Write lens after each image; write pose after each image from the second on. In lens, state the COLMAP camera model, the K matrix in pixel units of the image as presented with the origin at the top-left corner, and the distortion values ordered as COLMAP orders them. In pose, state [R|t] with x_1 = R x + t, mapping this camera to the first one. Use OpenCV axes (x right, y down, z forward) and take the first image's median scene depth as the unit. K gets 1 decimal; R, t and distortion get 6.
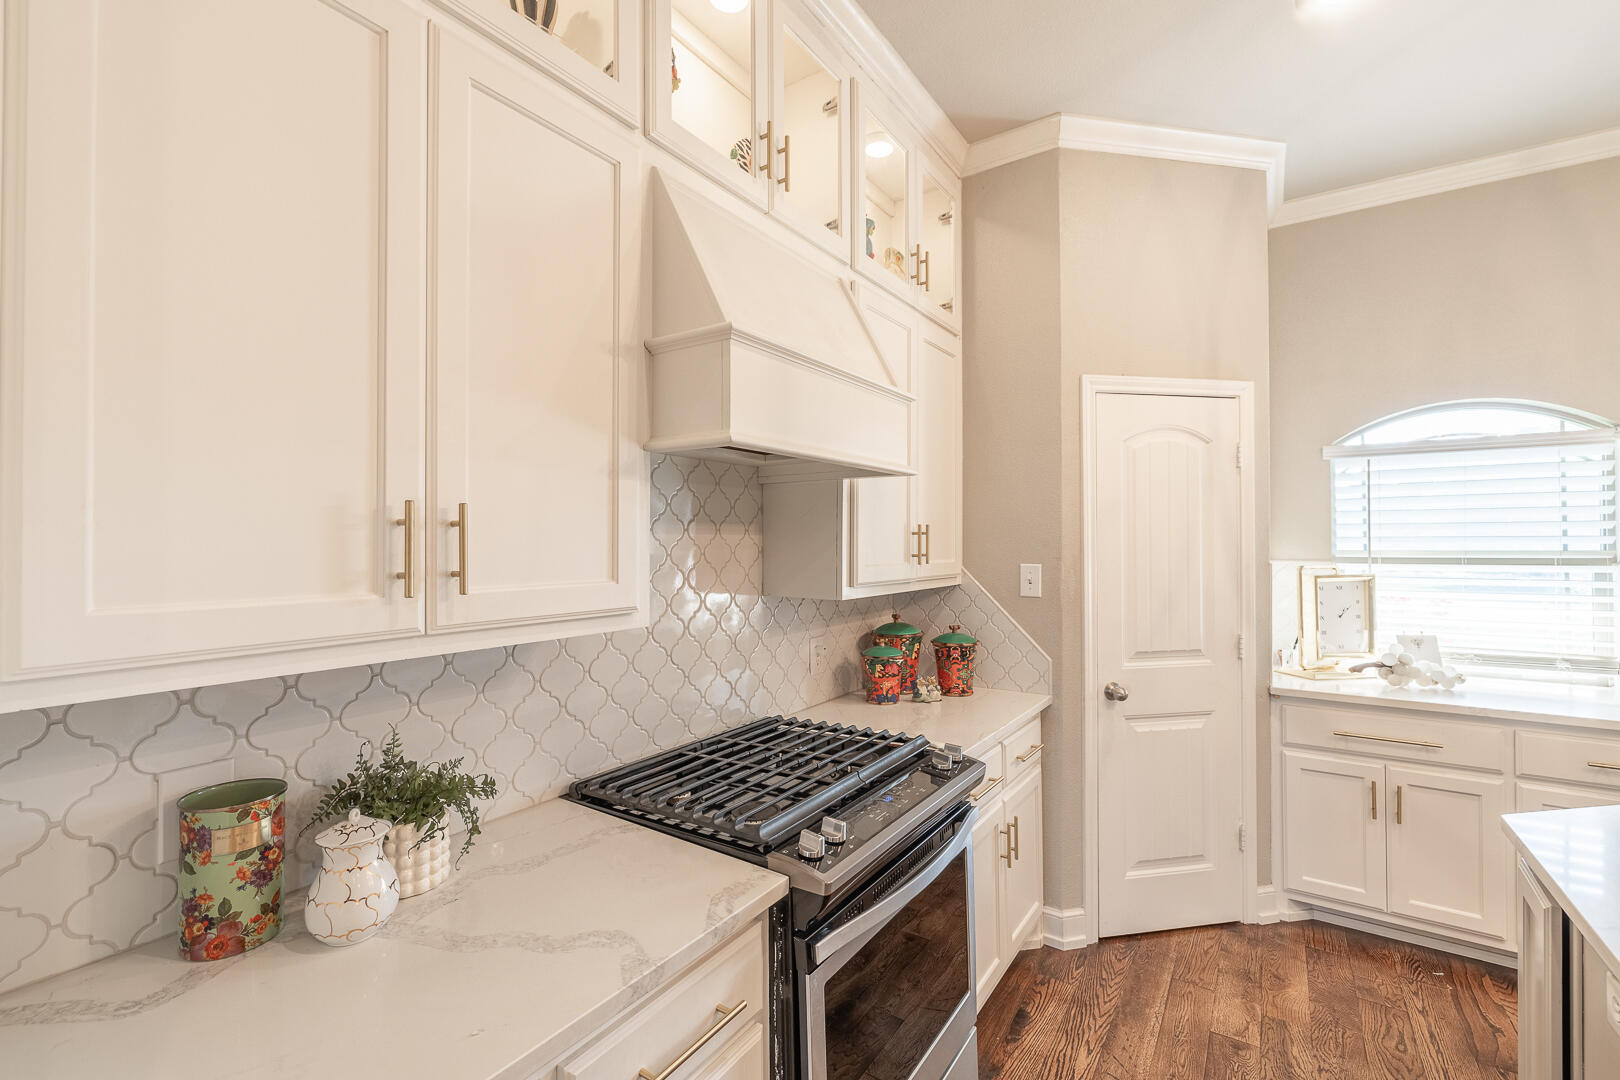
lens RADIAL K [[687.9, 0, 806.5], [0, 687.9, 536.7], [0, 0, 1]] dist [-0.000675, -0.000464]
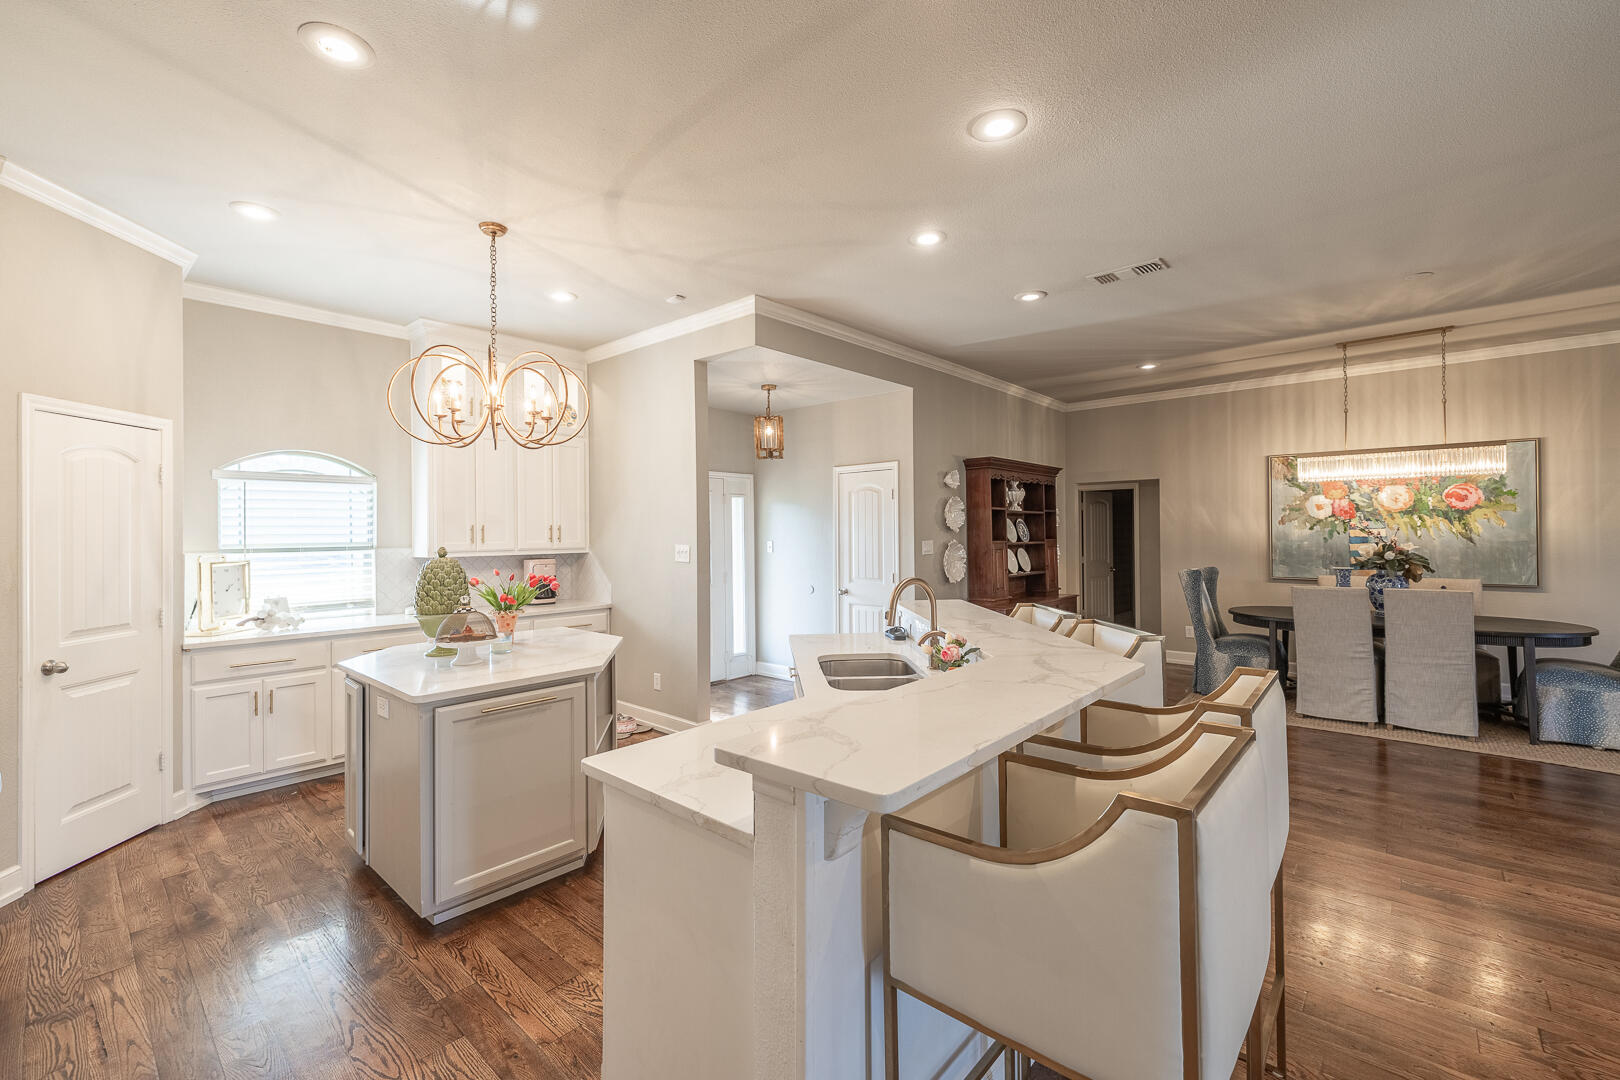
lens RADIAL K [[687.9, 0, 787.6], [0, 687.9, 527.7], [0, 0, 1]] dist [-0.000675, -0.000464]
pose [[0.152153, 0.007583, 0.988328, -0.504320], [0.000291, 0.999970, -0.007717, -0.002996], [-0.988357, 0.001462, 0.152146, -0.404635]]
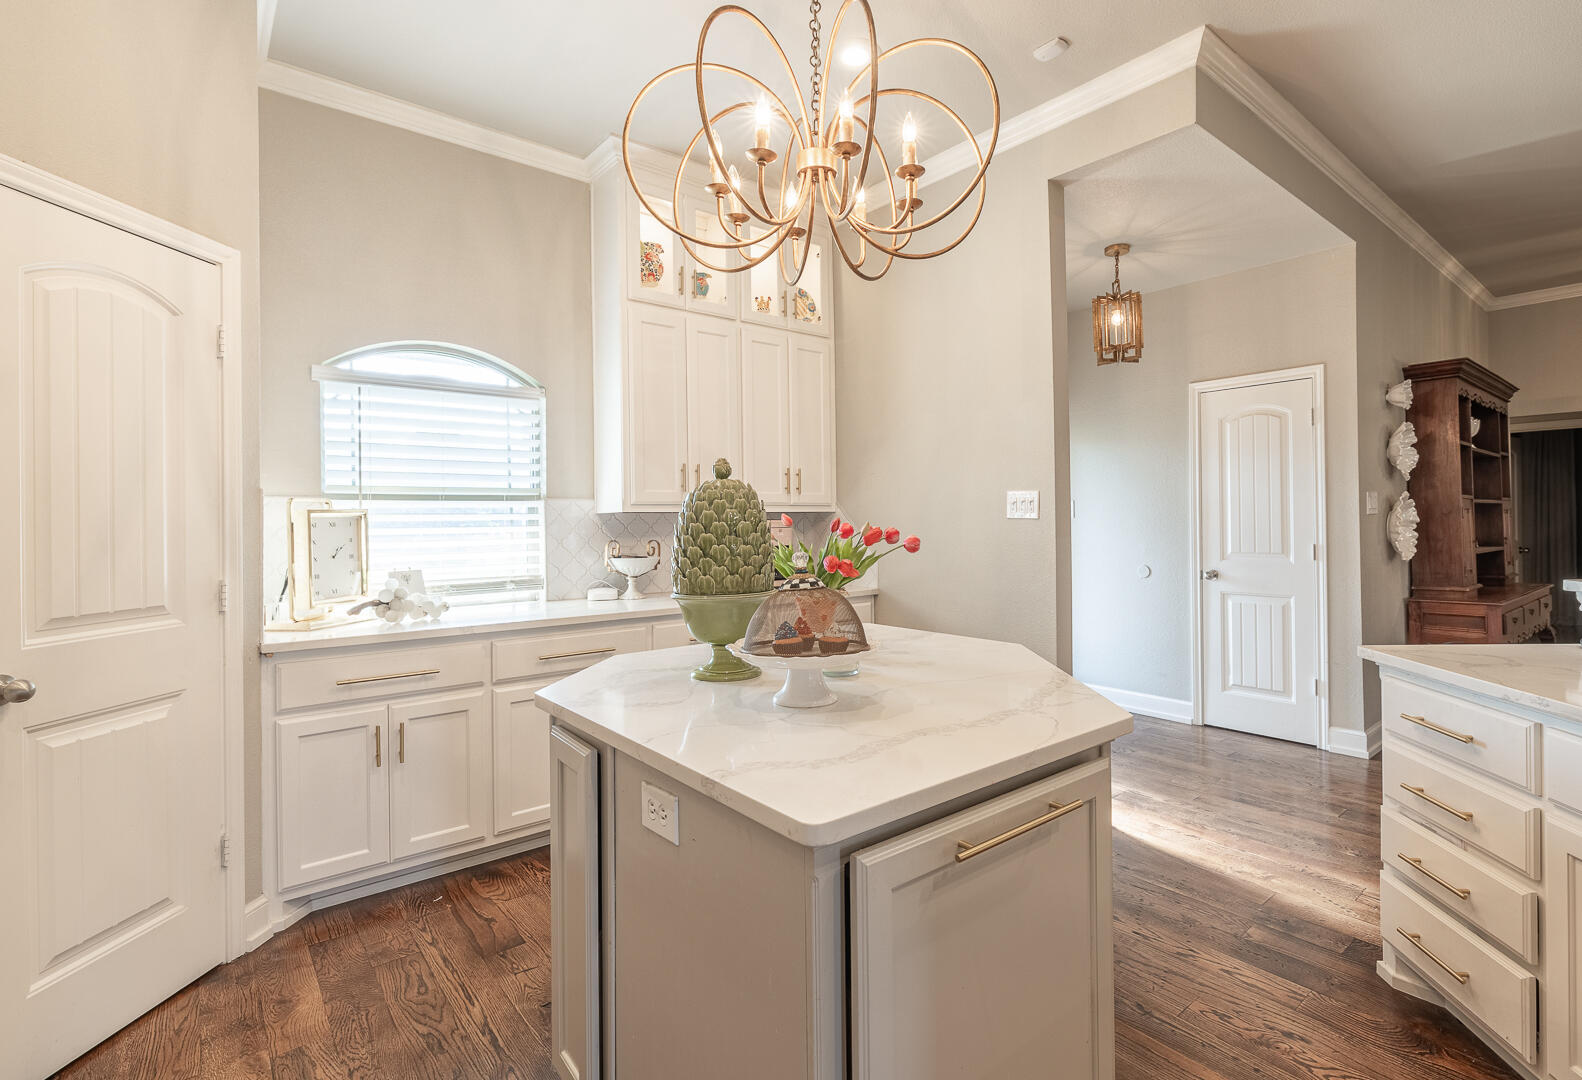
lens RADIAL K [[753.9, 0, 819.8], [0, 753.9, 518.8], [0, 0, 1]] dist [-0.003682, 0.002056]
pose [[0.274894, 0.003279, 0.961469, 0.018896], [0.002872, 0.999987, -0.004232, 0.080692], [-0.961470, 0.003924, 0.274881, 0.146306]]
